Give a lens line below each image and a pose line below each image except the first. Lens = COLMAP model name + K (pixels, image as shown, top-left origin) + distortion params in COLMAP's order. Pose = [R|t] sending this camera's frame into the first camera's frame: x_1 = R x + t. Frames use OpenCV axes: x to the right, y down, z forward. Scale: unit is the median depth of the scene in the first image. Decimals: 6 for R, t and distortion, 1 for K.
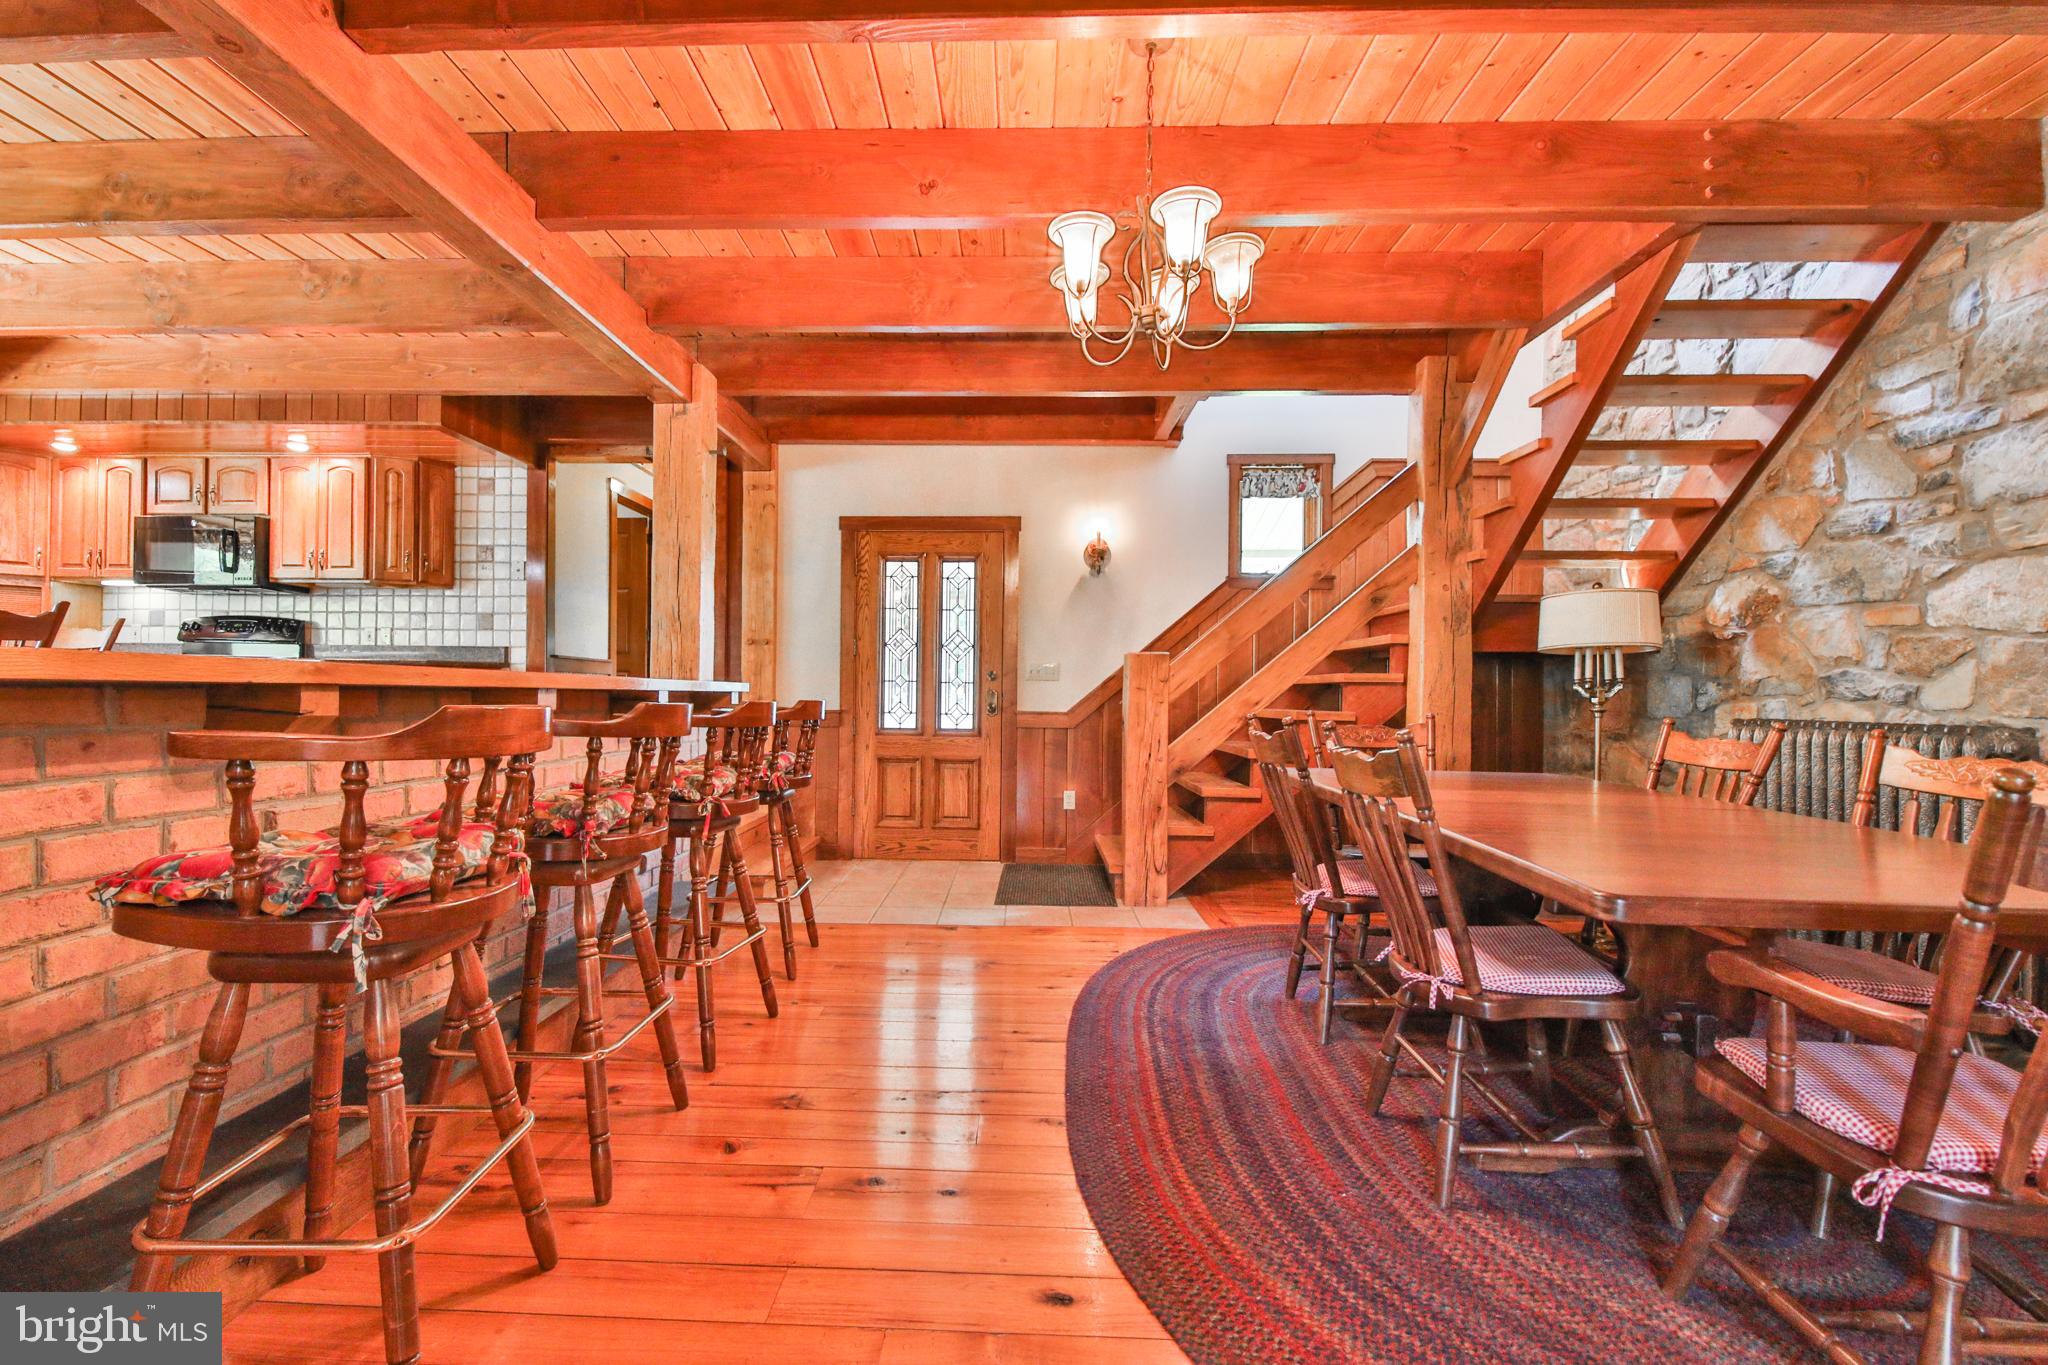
lens RADIAL K [[886.0, 0, 975.4], [0, 886.0, 687.2], [0, 0, 1]] dist [-0.000285, -0.002584]
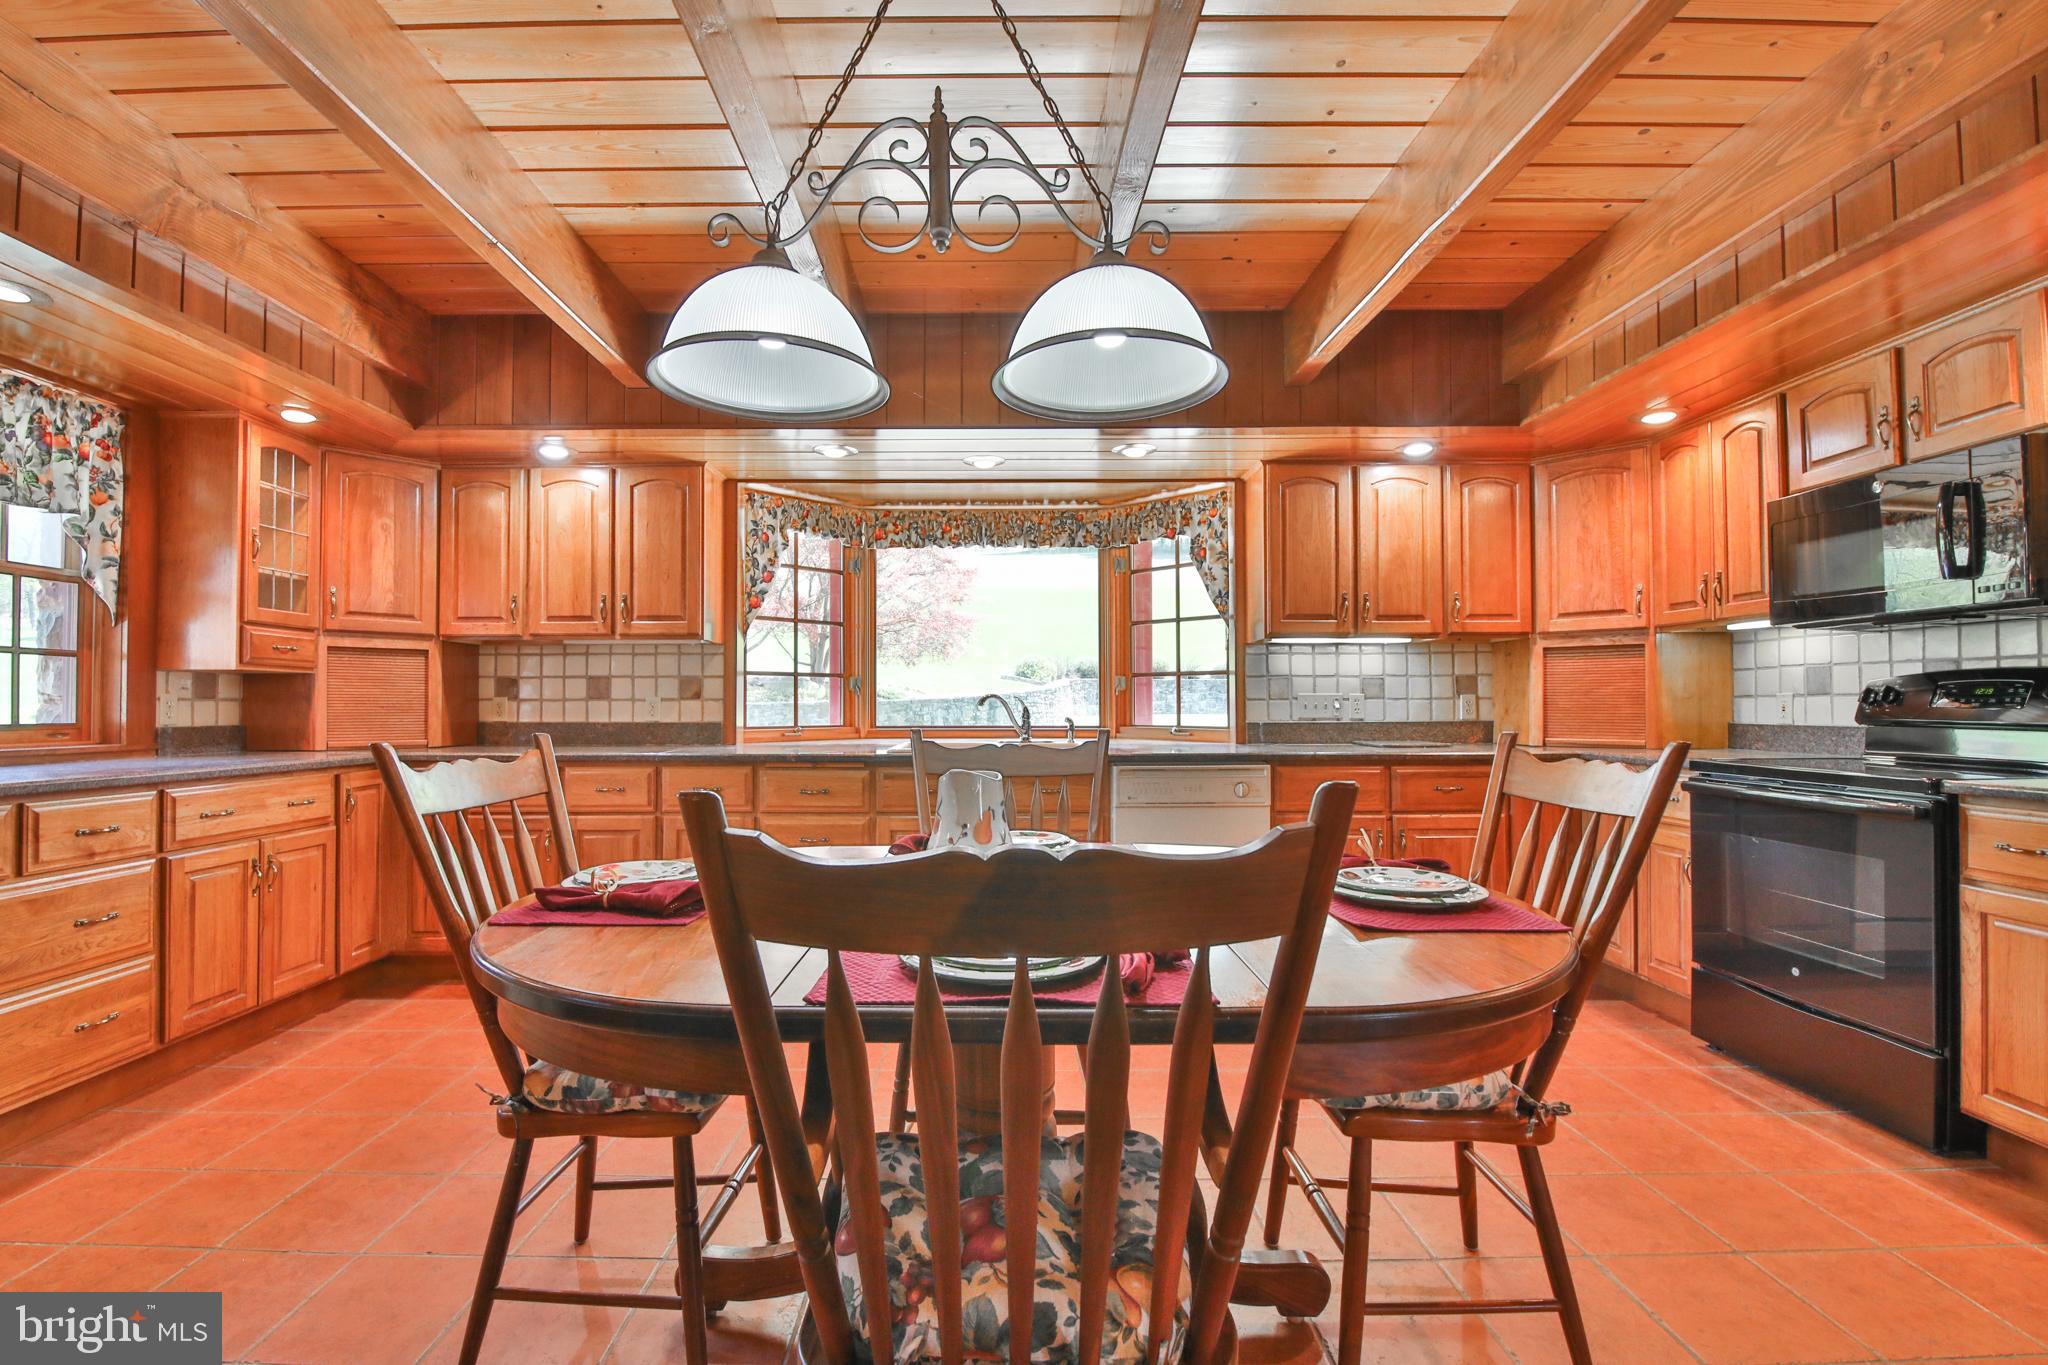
lens RADIAL K [[886.0, 0, 1023.2], [0, 886.0, 693.3], [0, 0, 1]] dist [-0.000285, -0.002584]
pose [[0.059945, -0.024606, -0.997898, -0.421546], [0.009372, 0.999666, -0.024086, -0.064482], [0.998158, -0.007908, 0.060156, 0.491561]]
